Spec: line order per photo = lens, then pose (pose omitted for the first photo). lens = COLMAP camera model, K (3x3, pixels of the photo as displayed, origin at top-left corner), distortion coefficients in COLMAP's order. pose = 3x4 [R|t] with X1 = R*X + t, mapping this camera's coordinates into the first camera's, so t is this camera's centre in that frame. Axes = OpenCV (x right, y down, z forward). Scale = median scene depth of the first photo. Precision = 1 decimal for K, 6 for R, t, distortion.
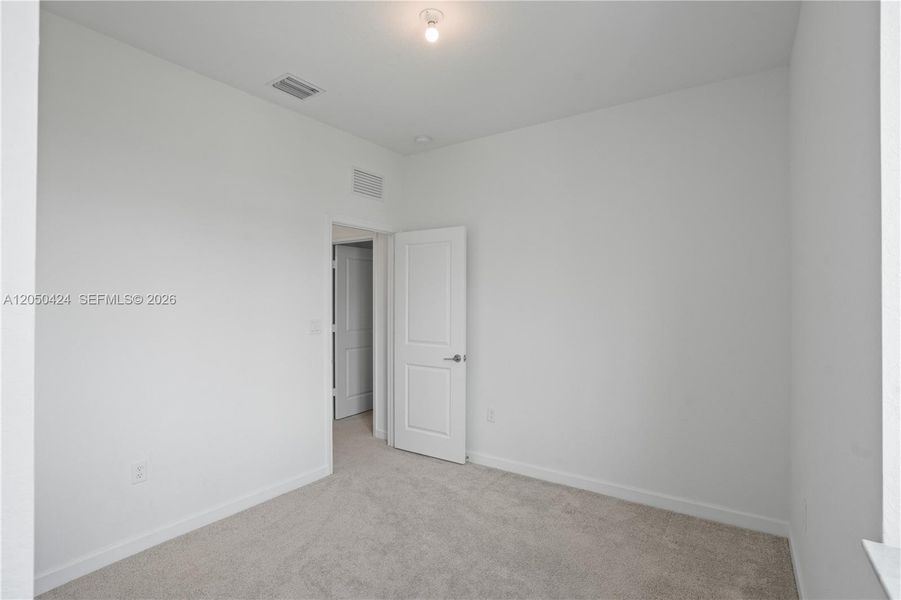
lens RADIAL K [[429.0, 0, 452.1], [0, 429.0, 294.0], [0, 0, 1]] dist [-0.054743, 0.026438]
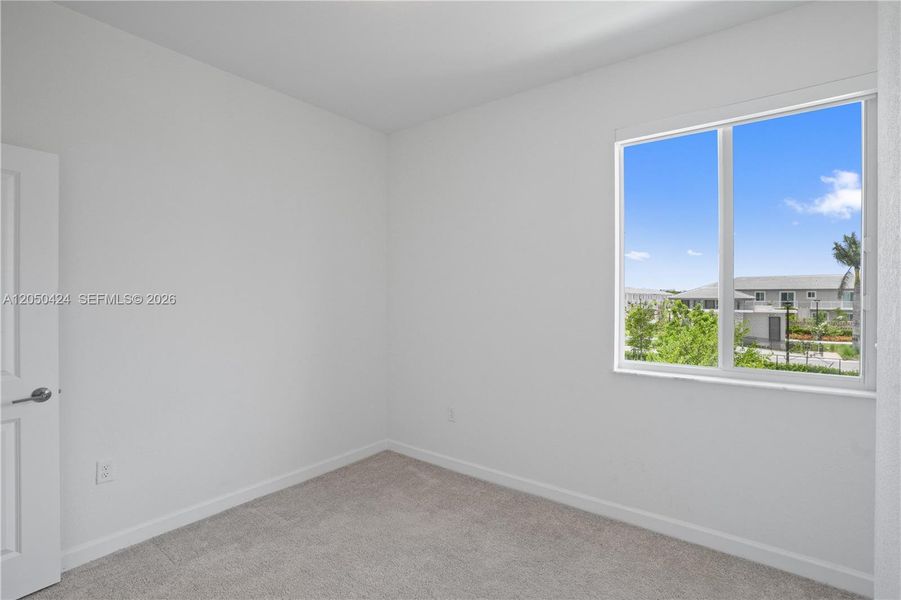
lens RADIAL K [[429.0, 0, 452.1], [0, 429.0, 294.0], [0, 0, 1]] dist [-0.054743, 0.026438]
pose [[0.079226, -0.001673, 0.996855, -0.476548], [-0.009870, 0.999948, 0.002462, 0.015983], [-0.996808, -0.010034, 0.079206, 0.445003]]
